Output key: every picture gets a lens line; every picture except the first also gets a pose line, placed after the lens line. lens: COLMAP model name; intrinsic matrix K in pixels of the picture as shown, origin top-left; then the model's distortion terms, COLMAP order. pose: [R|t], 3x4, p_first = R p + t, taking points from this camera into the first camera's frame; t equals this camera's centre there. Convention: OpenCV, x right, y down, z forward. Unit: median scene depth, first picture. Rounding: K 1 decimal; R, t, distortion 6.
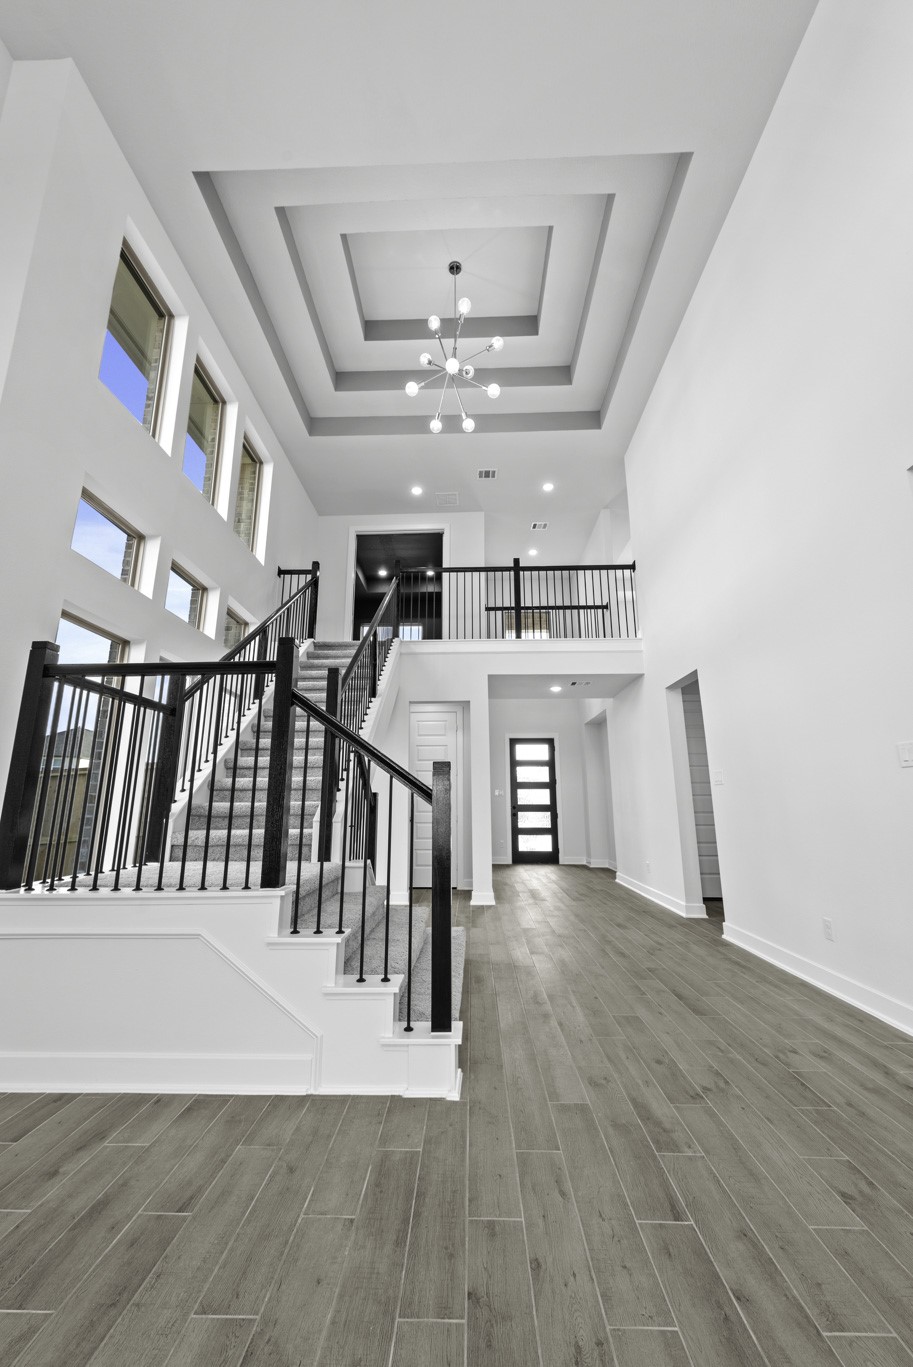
lens RADIAL K [[536.5, 0, 461.9], [0, 536.5, 682.5], [0, 0, 1]] dist [0.015403, -0.003162]
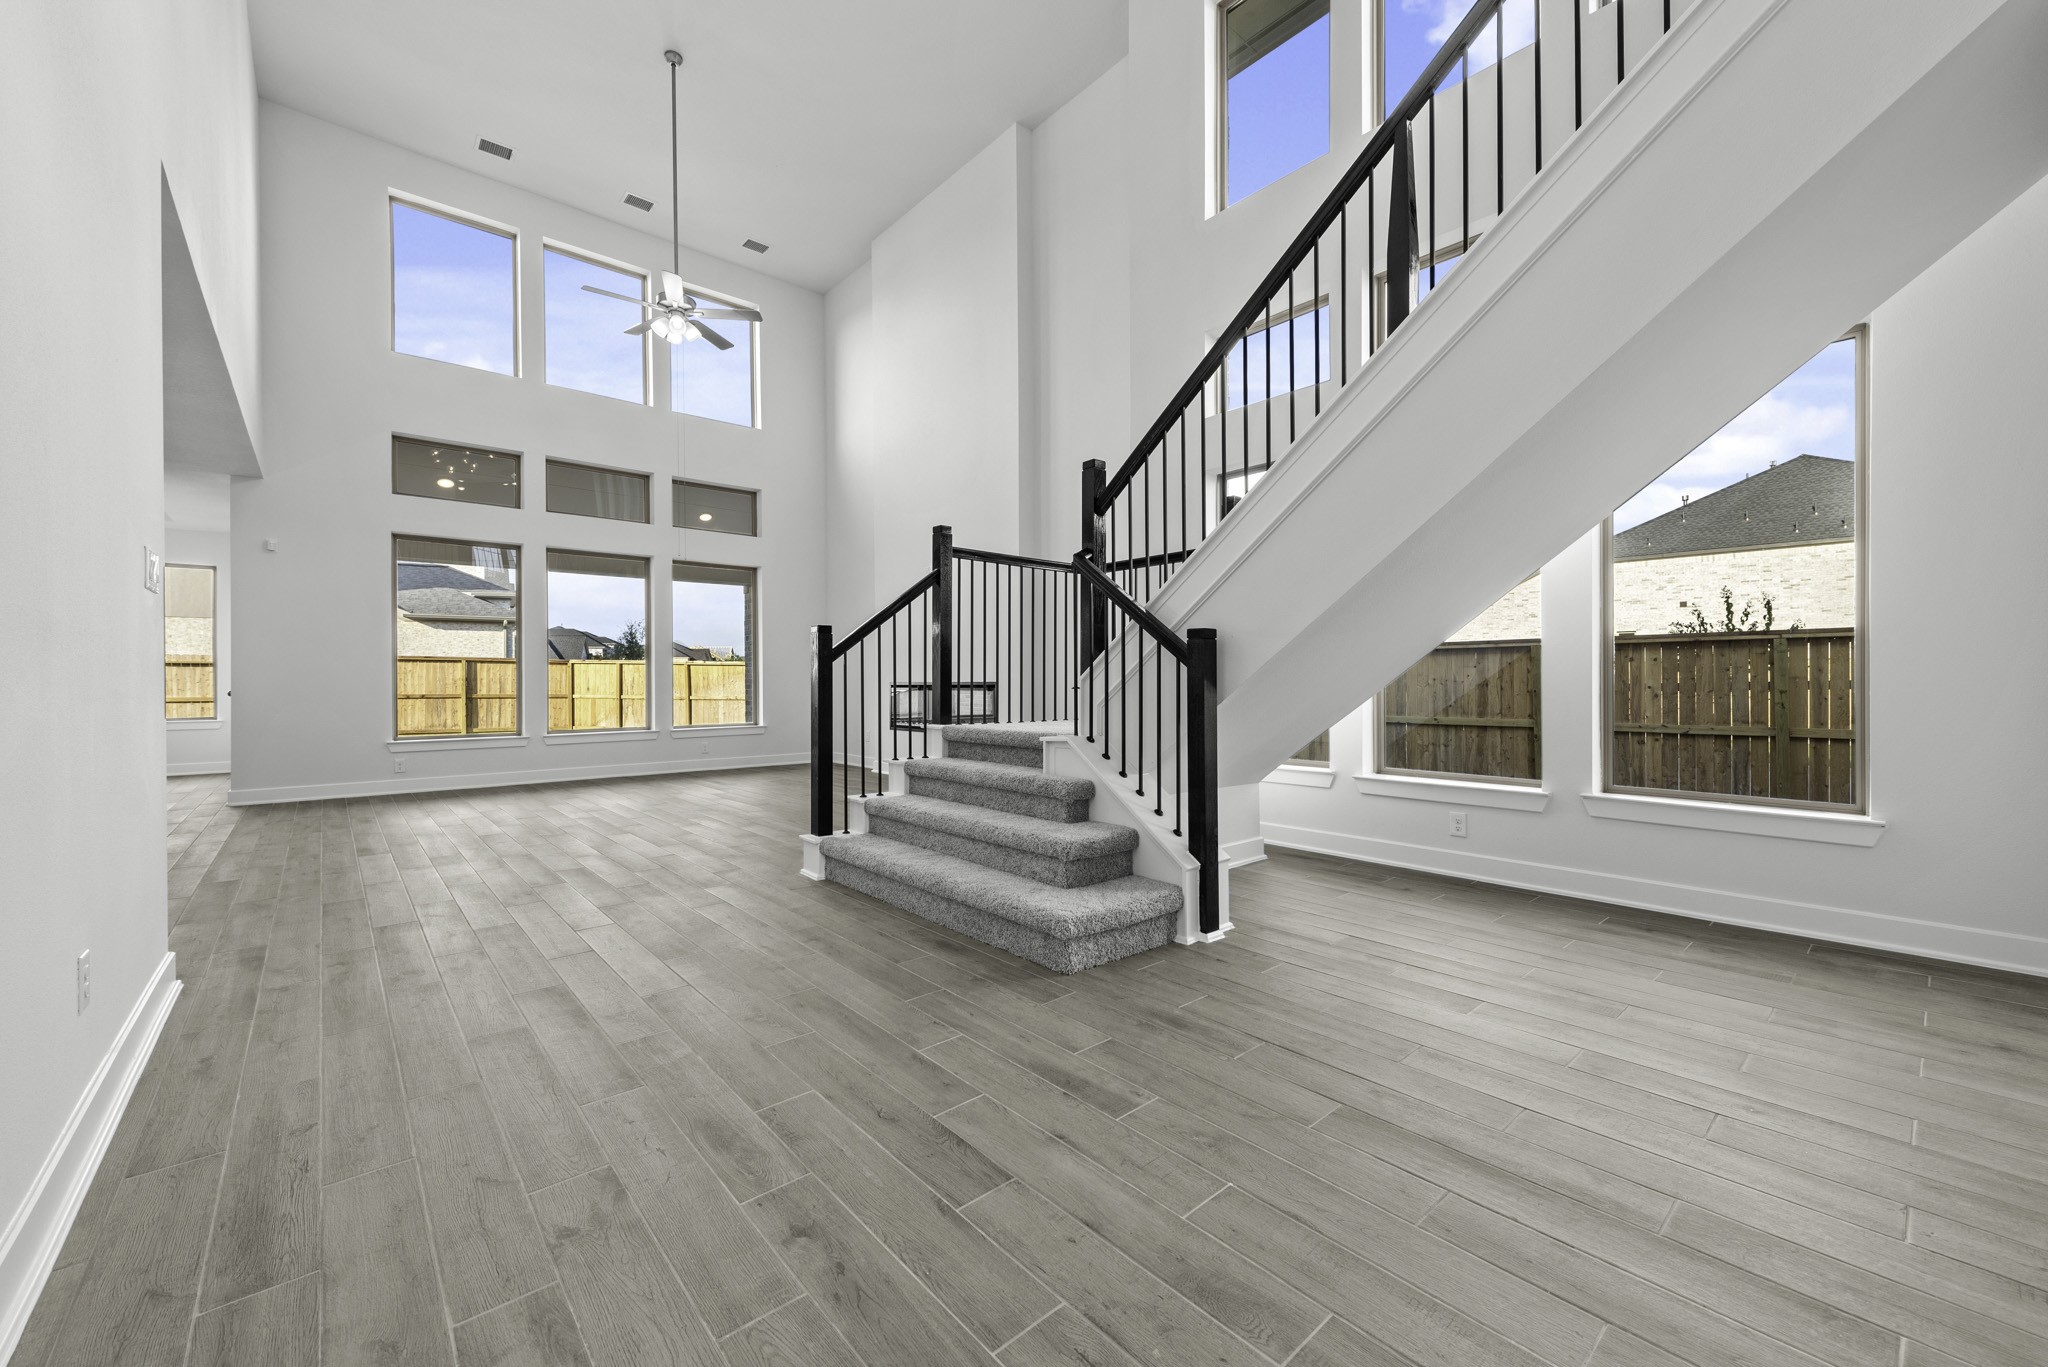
lens RADIAL K [[803.7, 0, 1026.7], [0, 803.7, 682.8], [0, 0, 1]] dist [0.015403, -0.003162]
pose [[-0.739175, 0.002633, -0.673508, 0.666318], [0.154095, 0.974129, -0.165311, 0.514128], [0.655648, -0.225978, -0.720458, 2.085784]]
